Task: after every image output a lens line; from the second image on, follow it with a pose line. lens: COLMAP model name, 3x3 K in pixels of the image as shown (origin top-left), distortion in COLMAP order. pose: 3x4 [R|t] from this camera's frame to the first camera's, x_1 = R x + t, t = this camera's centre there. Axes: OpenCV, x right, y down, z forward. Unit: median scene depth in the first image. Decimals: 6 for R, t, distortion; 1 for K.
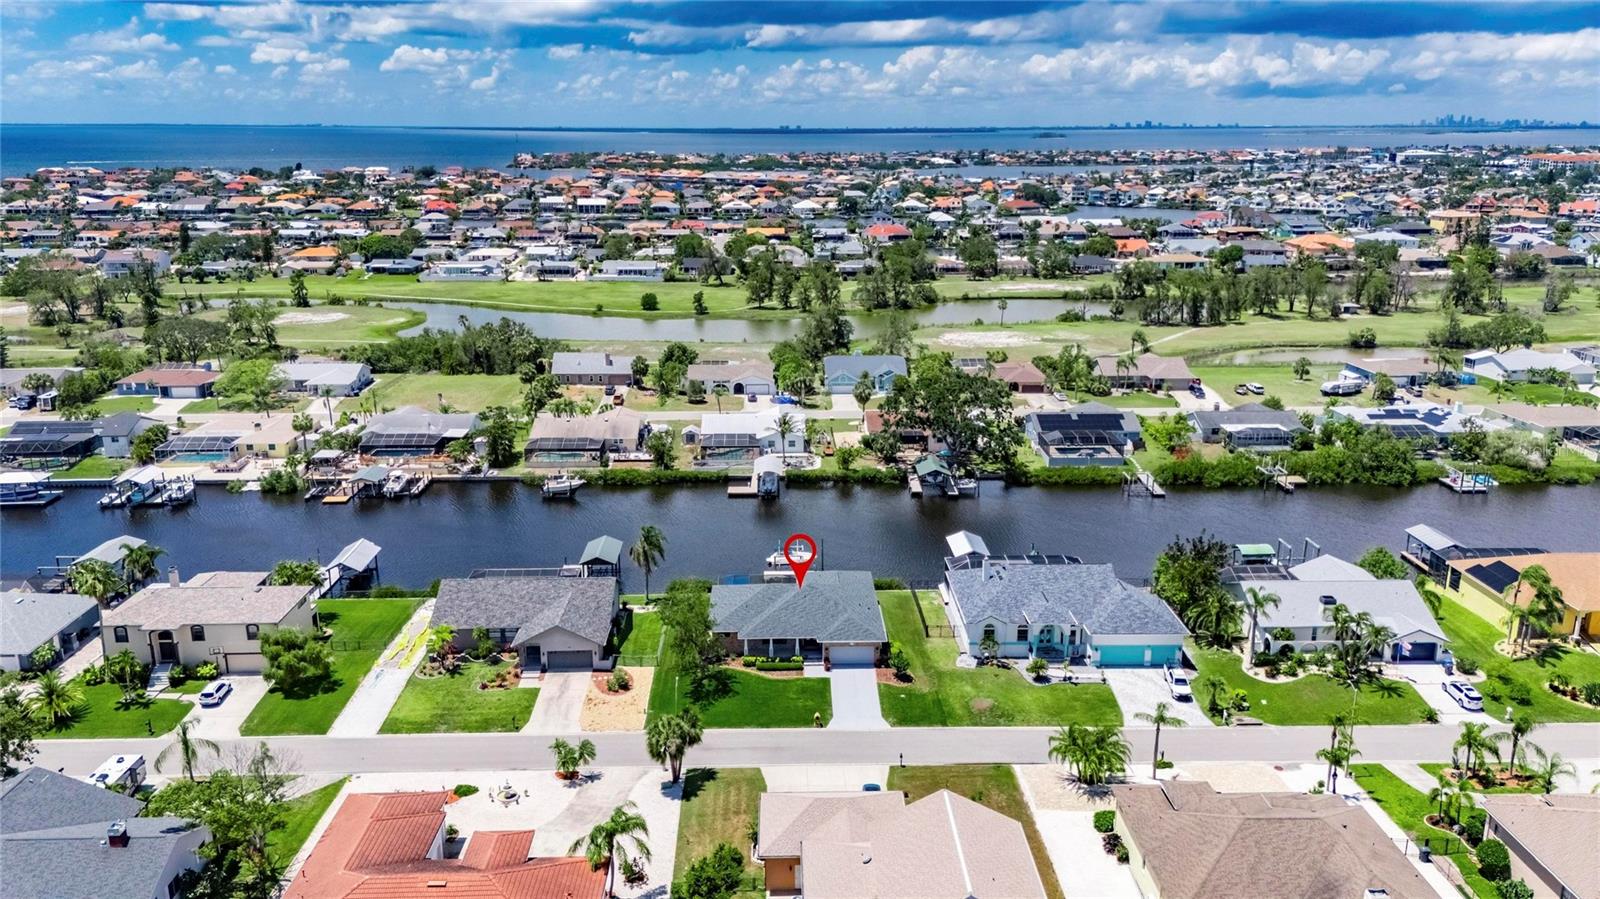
lens RADIAL K [[1148.7, 0, 800.0], [0, 1148.7, 449.5], [0, 0, 1]] dist [0.117708, -0.177909]
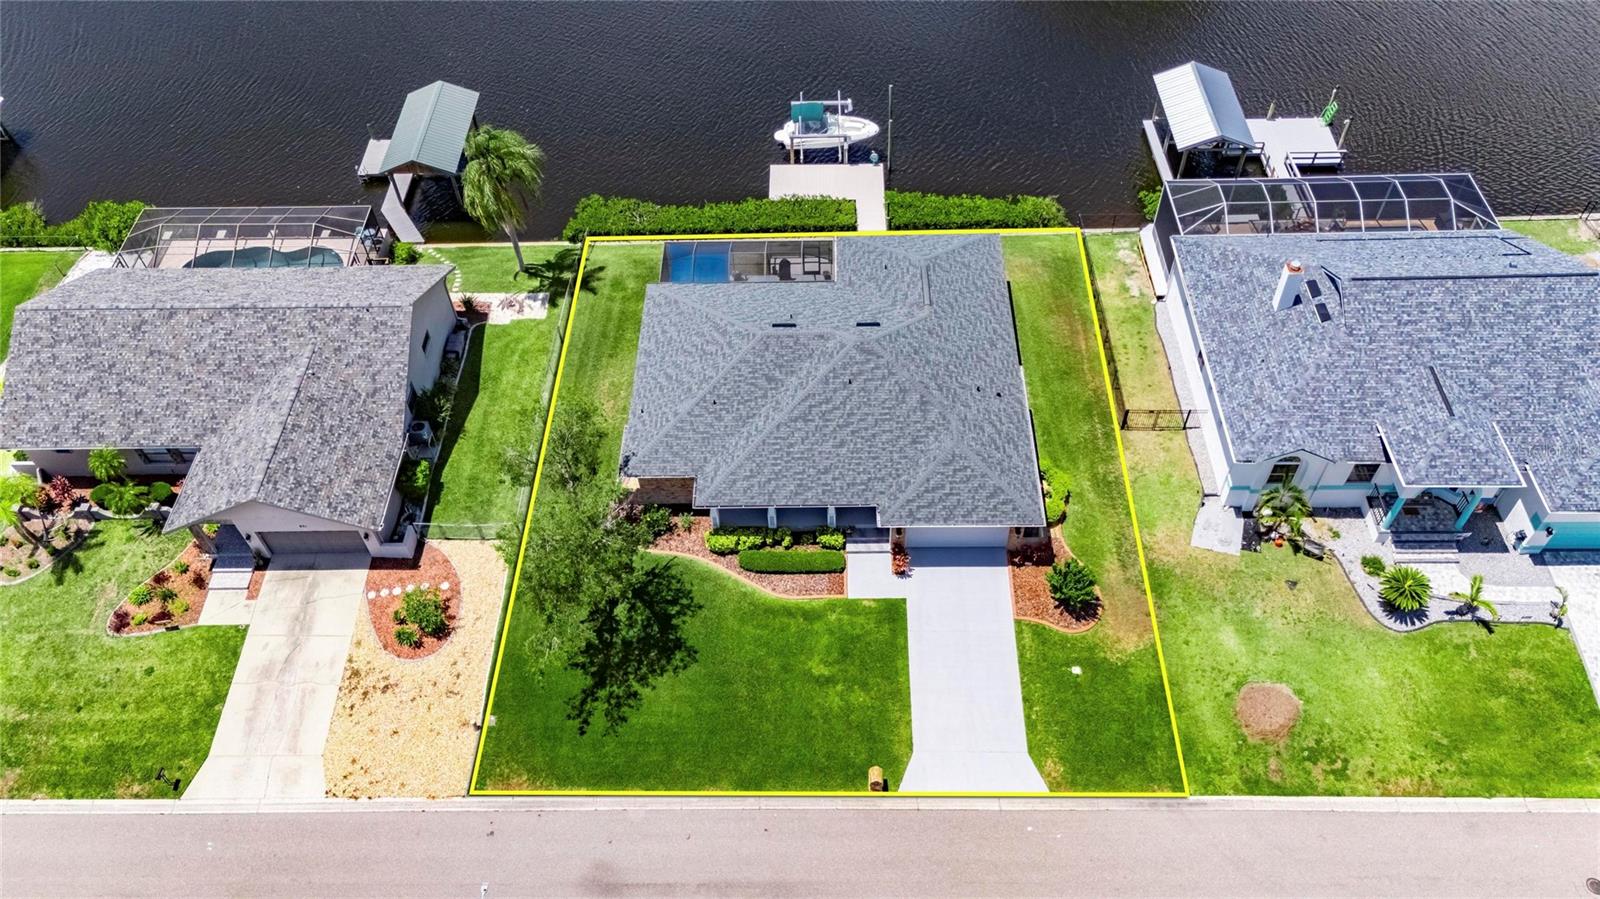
lens RADIAL K [[1169.1, 0, 805.1], [0, 1169.1, 443.5], [0, 0, 1]] dist [0.078500, -0.075736]
pose [[0.999249, 0.007216, -0.038078, 0.002742], [0.015716, 0.822645, 0.568337, -0.064273], [0.035426, -0.568509, 0.821914, 0.416275]]
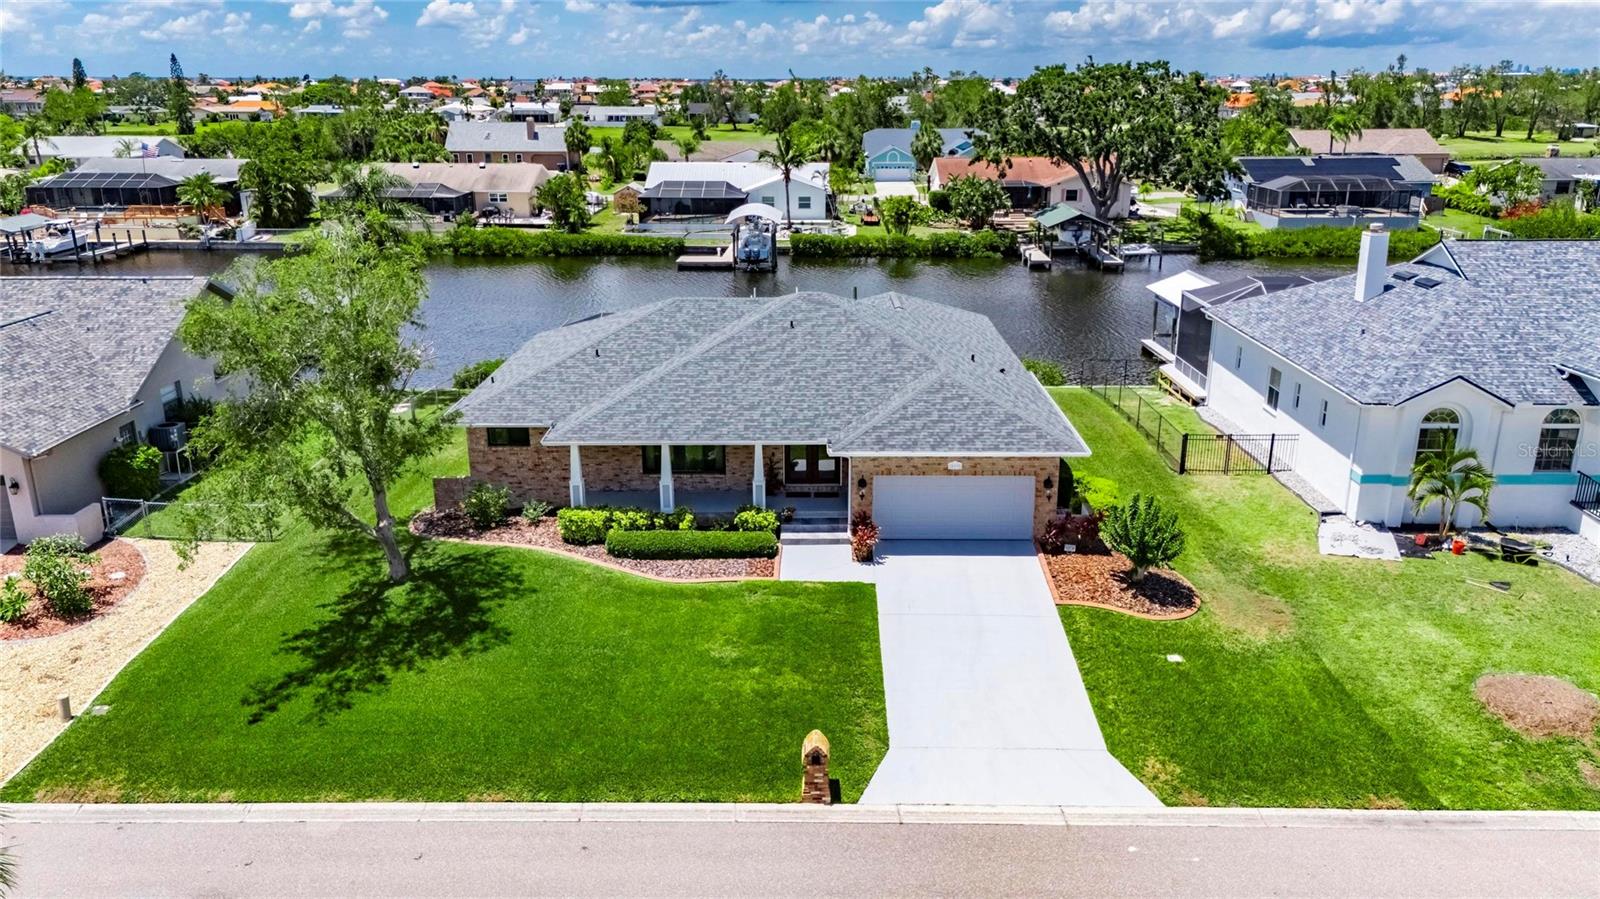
lens RADIAL K [[1169.1, 0, 805.1], [0, 1169.1, 443.5], [0, 0, 1]] dist [0.078500, -0.075736]
pose [[0.999582, 0.009451, -0.027332, 0.010678], [-0.008341, 0.999147, 0.040438, 0.096446], [0.027691, -0.040193, 0.998808, 0.456456]]
